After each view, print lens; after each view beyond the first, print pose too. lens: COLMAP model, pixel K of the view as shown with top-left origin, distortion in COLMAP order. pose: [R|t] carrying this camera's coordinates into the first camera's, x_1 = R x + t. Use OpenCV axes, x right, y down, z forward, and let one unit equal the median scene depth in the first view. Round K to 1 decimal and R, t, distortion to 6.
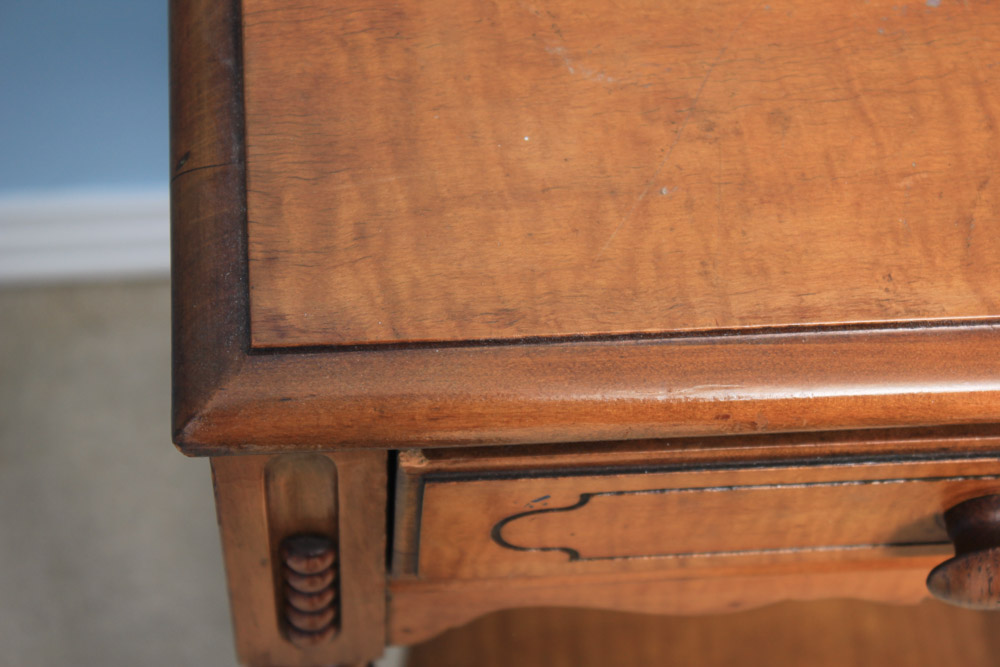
lens RADIAL K [[2401.2, 0, 500.0], [0, 2401.2, 333.5], [0, 0, 1]] dist [0.072178, 0.156687]
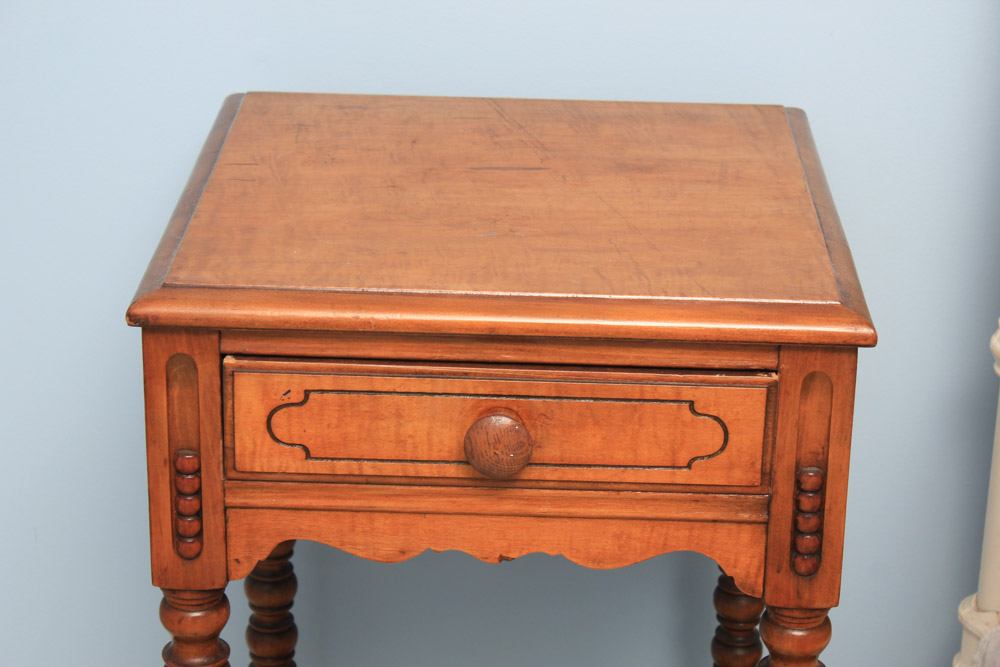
lens RADIAL K [[2401.2, 0, 500.0], [0, 2401.2, 333.5], [0, 0, 1]] dist [0.072178, 0.156687]
pose [[0.994883, 0.006297, -0.100838, 0.436206], [-0.069440, 0.767587, -0.637172, 1.426410], [0.073390, 0.640914, 0.764096, -0.721690]]
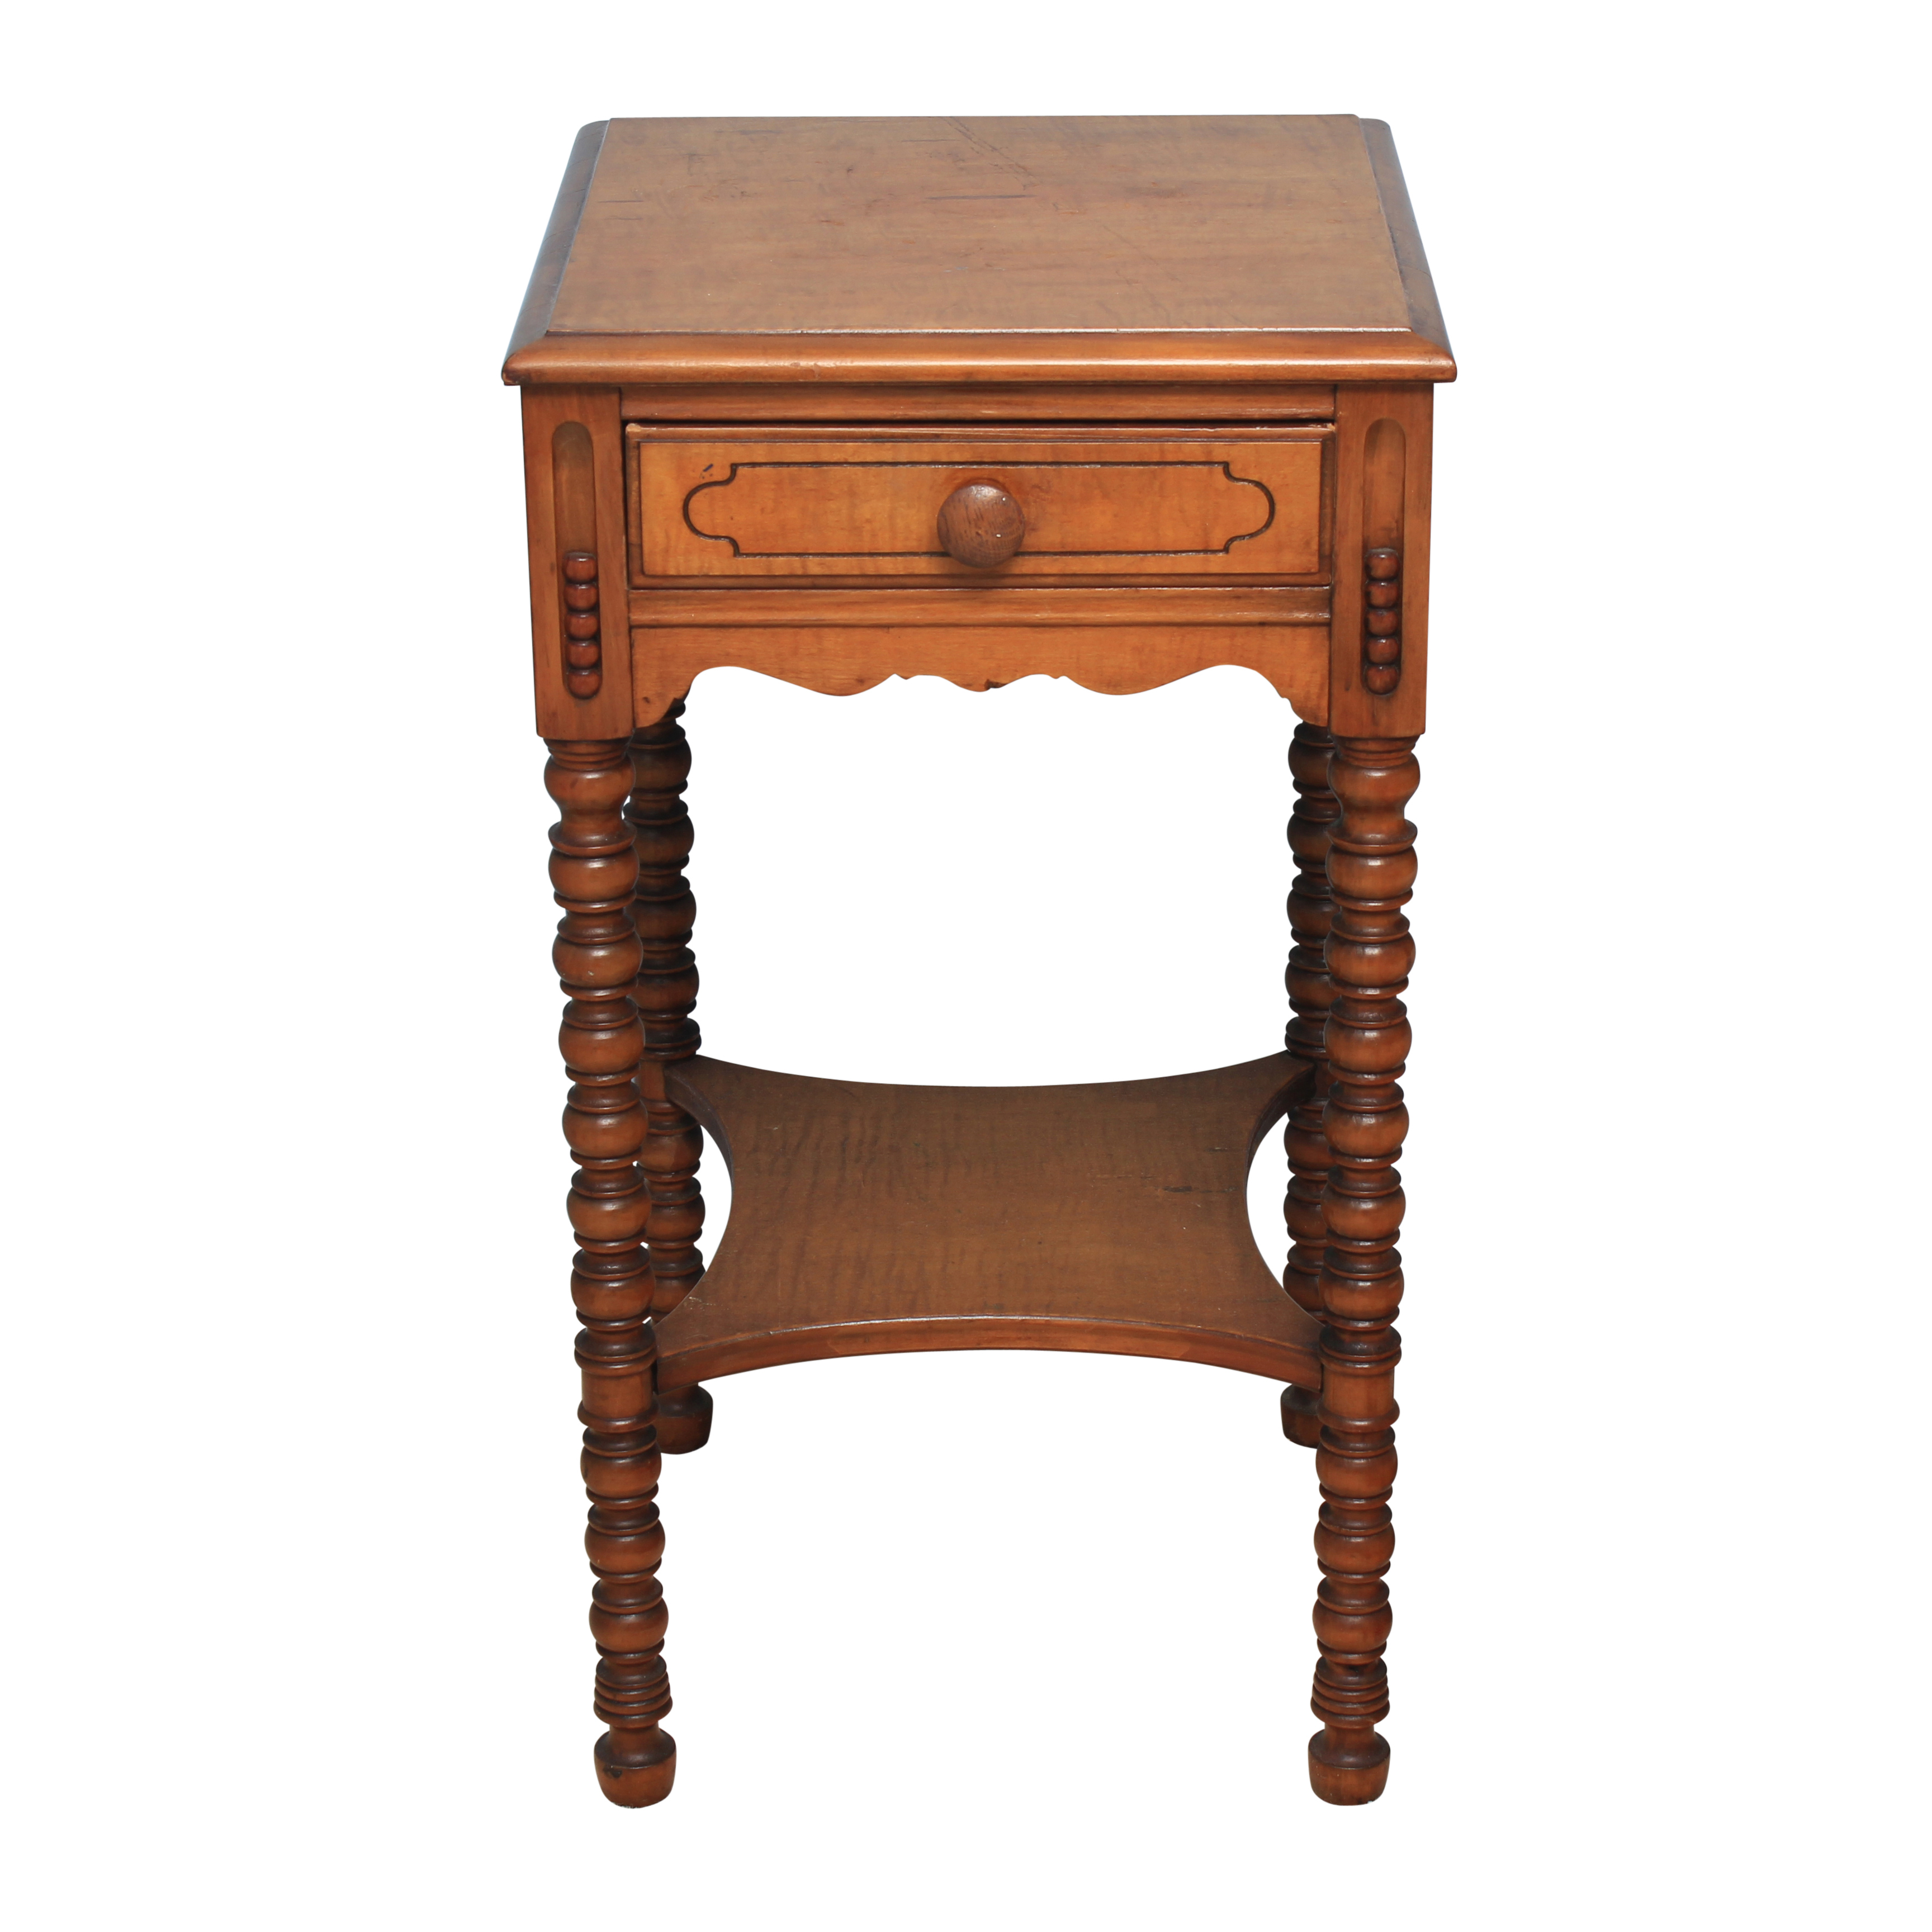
lens RADIAL K [[5137.7, 0, 1011.6], [0, 5137.7, 965.3], [0, 0, 1]] dist [-0.016311, -0.167863]
pose [[0.995875, -0.022536, -0.087895, 0.552321], [-0.036916, 0.784254, -0.619340, 2.635140], [0.082890, 0.620030, 0.780187, -1.654707]]
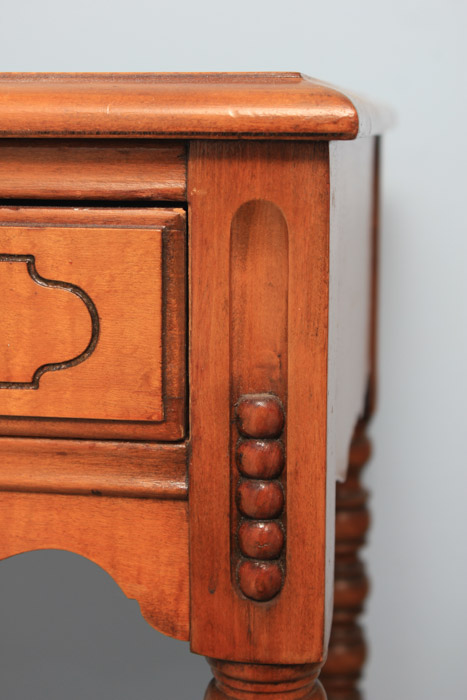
lens RADIAL K [[1314.6, 0, 233.5], [0, 1314.6, 350.0], [0, 0, 1]] dist [0.171215, 0.046478]
pose [[0.974066, -0.002359, -0.226251, 0.639893], [-0.171469, 0.644720, -0.744939, 0.561995], [0.147626, 0.764415, 0.627595, 0.654788]]
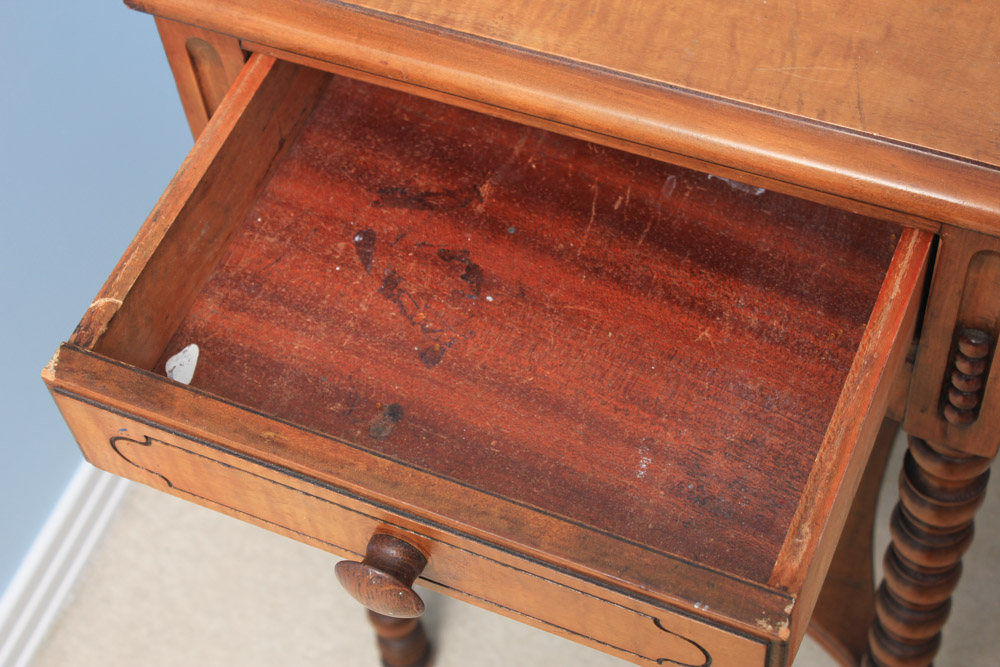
lens RADIAL K [[1889.5, 0, 500.0], [0, 1889.5, 333.5], [0, 0, 1]] dist [-0.016501, 0.087258]
pose [[0.889288, 0.300456, -0.344808, 0.657009], [-0.334873, 0.941260, -0.043478, 0.236710], [0.311491, 0.154131, 0.937666, -0.229575]]
